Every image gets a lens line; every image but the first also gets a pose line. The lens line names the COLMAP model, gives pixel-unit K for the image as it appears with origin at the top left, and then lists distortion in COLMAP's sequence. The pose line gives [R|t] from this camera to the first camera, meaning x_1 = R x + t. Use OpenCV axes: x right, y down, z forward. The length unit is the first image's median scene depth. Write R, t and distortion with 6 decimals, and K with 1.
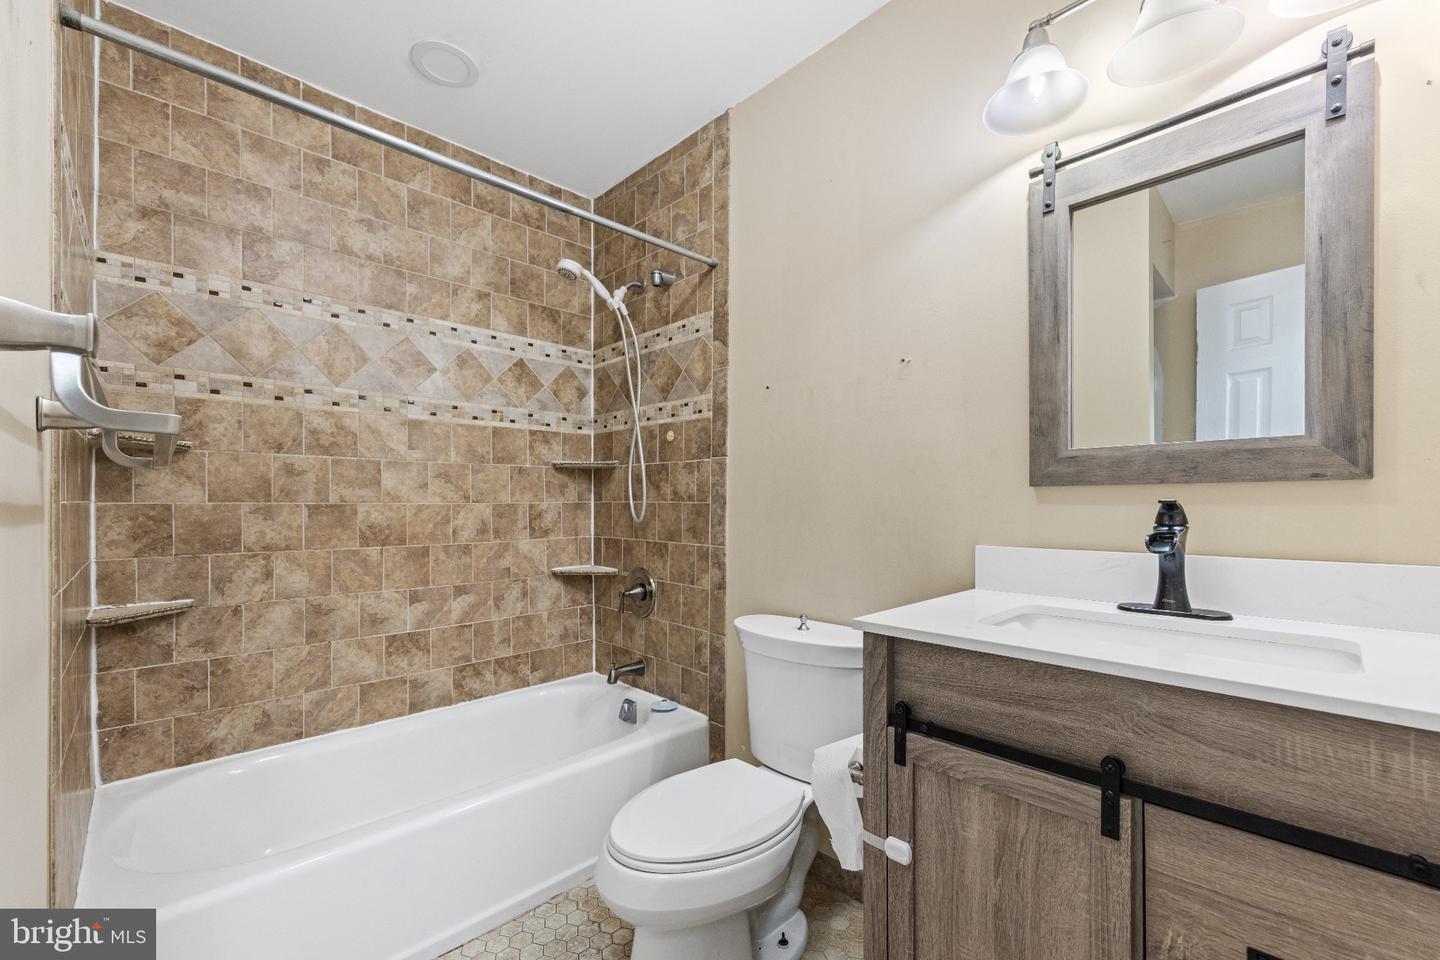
lens RADIAL K [[597.8, 0, 723.4], [0, 597.8, 507.8], [0, 0, 1]] dist [-0.000554, -0.000426]
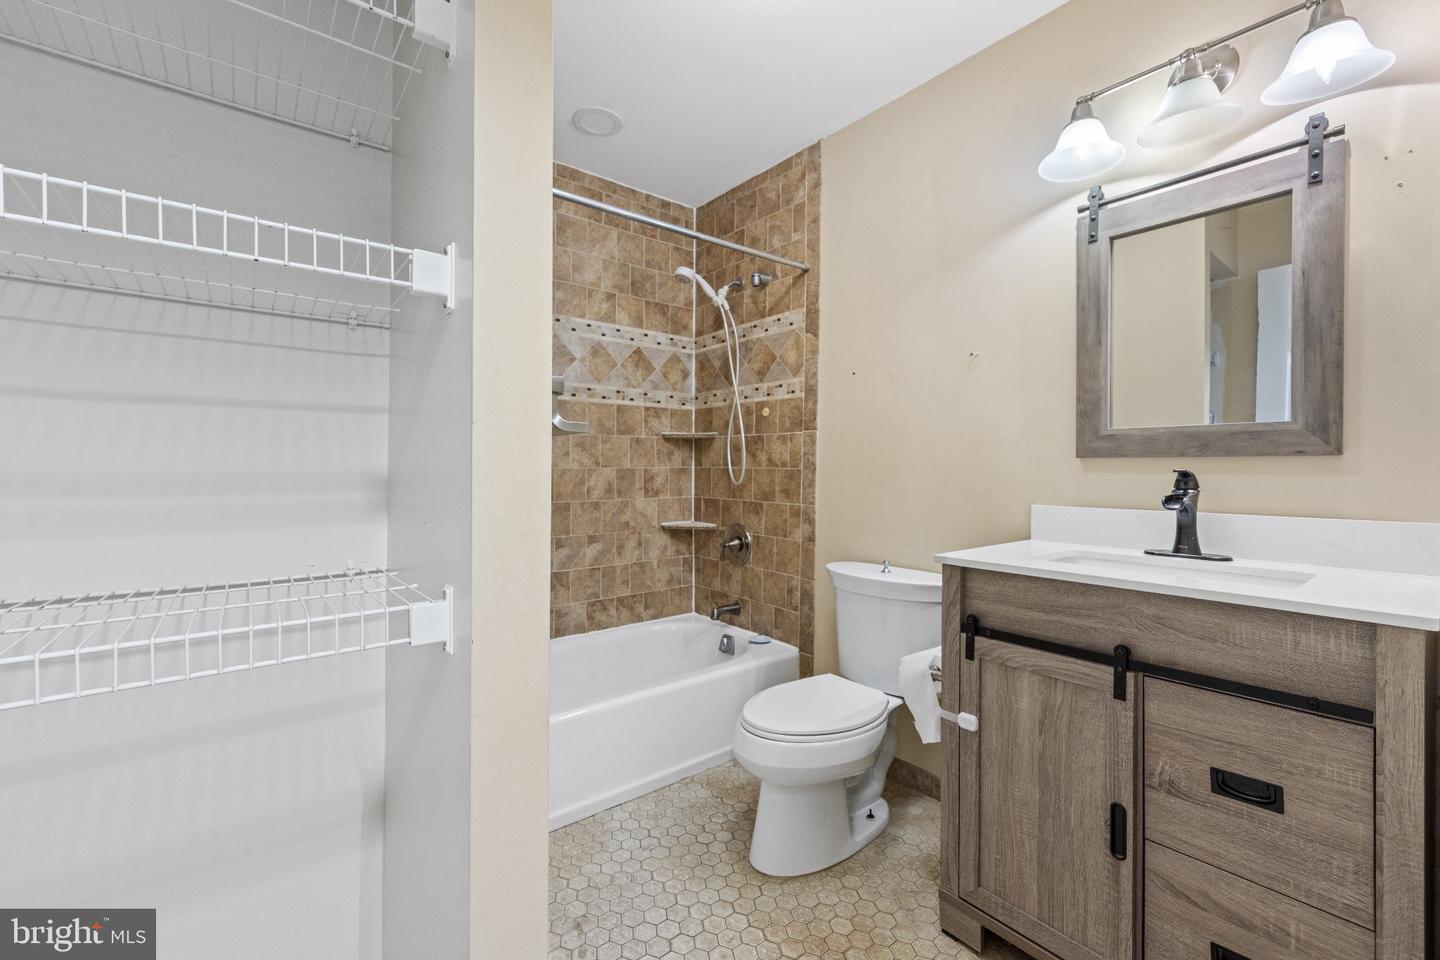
lens RADIAL K [[592.0, 0, 719.4], [0, 592.0, 472.2], [0, 0, 1]] dist [-0.002190, 0.000695]
pose [[0.994825, 0.007434, -0.101332, -0.109118], [-0.007537, 0.999971, -0.000633, 0.000584], [0.101325, 0.001393, 0.994852, -0.316645]]
